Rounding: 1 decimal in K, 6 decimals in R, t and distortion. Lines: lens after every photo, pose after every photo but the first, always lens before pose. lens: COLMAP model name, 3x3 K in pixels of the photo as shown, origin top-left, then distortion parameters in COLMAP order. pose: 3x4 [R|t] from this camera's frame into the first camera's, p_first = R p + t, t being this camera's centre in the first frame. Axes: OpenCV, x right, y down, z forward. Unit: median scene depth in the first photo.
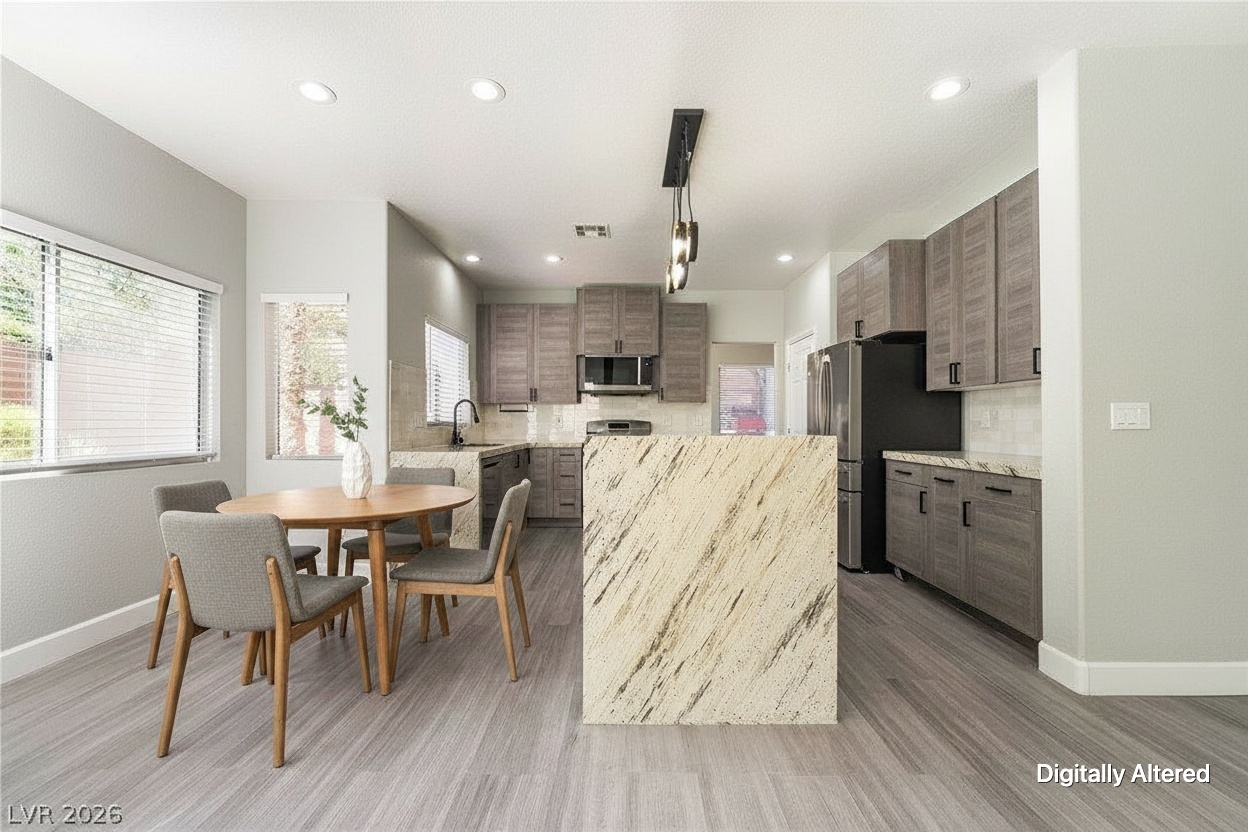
lens RADIAL K [[512.4, 0, 625.4], [0, 512.4, 417.7], [0, 0, 1]] dist [0.002720, -0.001056]
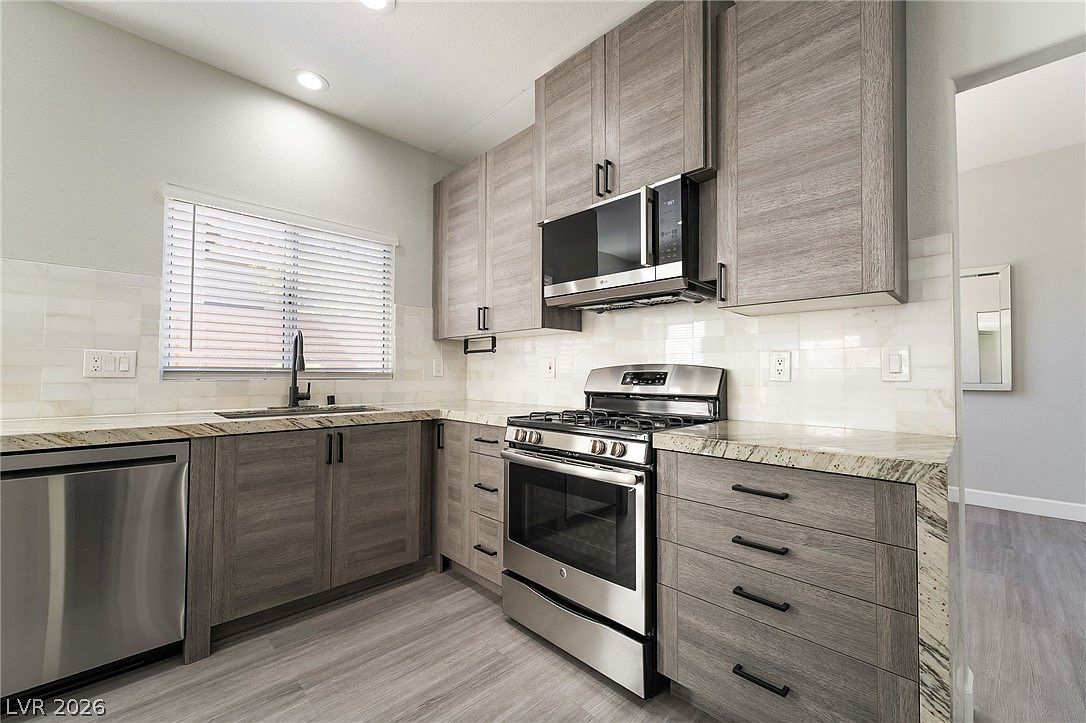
lens RADIAL K [[445.9, 0, 540.0], [0, 445.9, 364.7], [0, 0, 1]] dist [0.002720, -0.001056]
pose [[0.704153, -0.013191, -0.709926, 0.193592], [0.001765, 0.999857, -0.016827, 0.010828], [0.710046, 0.010596, 0.704075, 0.720784]]
